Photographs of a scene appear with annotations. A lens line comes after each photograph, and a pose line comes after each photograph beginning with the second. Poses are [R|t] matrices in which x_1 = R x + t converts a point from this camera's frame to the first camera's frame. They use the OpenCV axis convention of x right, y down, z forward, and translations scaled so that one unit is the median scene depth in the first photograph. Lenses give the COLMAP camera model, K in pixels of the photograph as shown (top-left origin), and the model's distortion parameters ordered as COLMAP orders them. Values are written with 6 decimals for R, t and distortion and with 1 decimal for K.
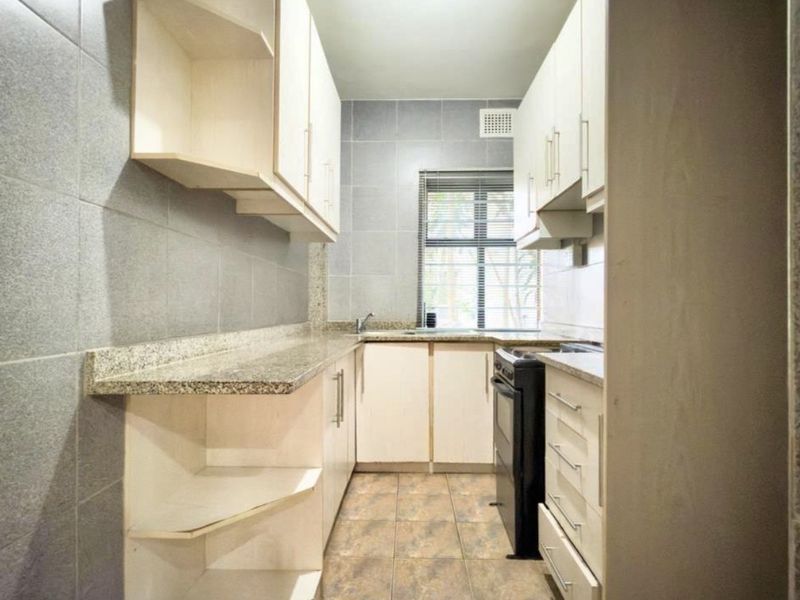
lens RADIAL K [[414.1, 0, 398.2], [0, 414.1, 301.5], [0, 0, 1]] dist [0.003358, 0.000158]
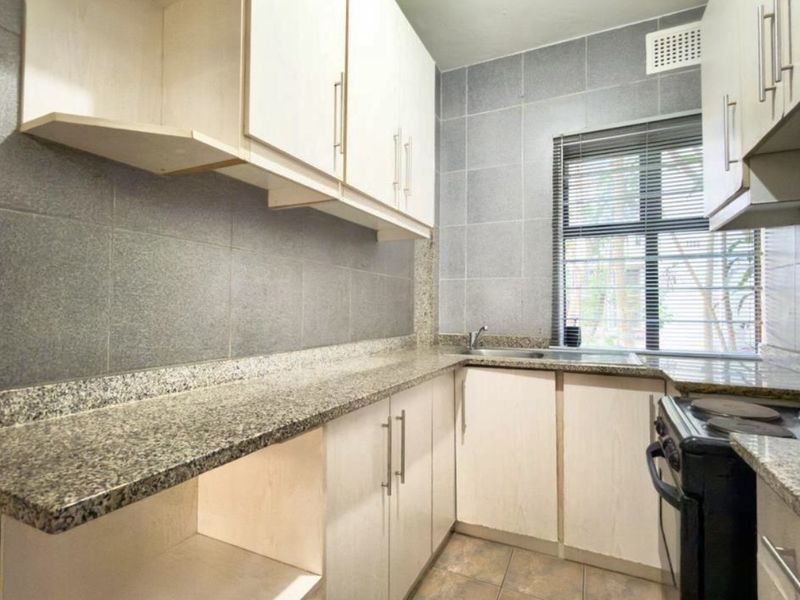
lens RADIAL K [[405.8, 0, 398.5], [0, 405.8, 300.1], [0, 0, 1]] dist [-0.000344, 0.000139]
pose [[0.914894, -0.006912, -0.403635, 0.102249], [0.003042, 0.999943, -0.010227, -0.015023], [0.403683, 0.008129, 0.914863, 0.246536]]
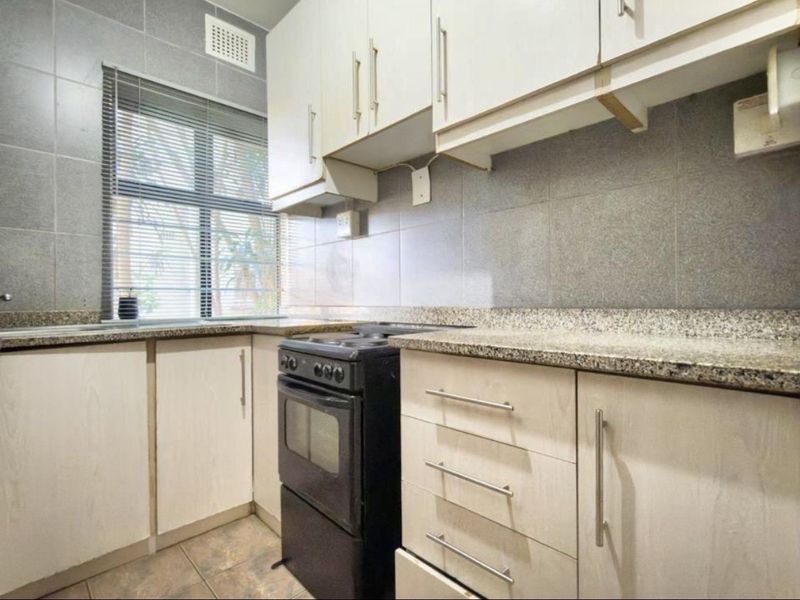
lens RADIAL K [[405.8, 0, 398.5], [0, 405.8, 300.1], [0, 0, 1]] dist [-0.000344, 0.000139]
pose [[0.701119, -0.008303, 0.712996, -0.086270], [0.003277, 0.999959, 0.008423, 0.033790], [-0.713037, -0.003569, 0.701117, 0.305191]]
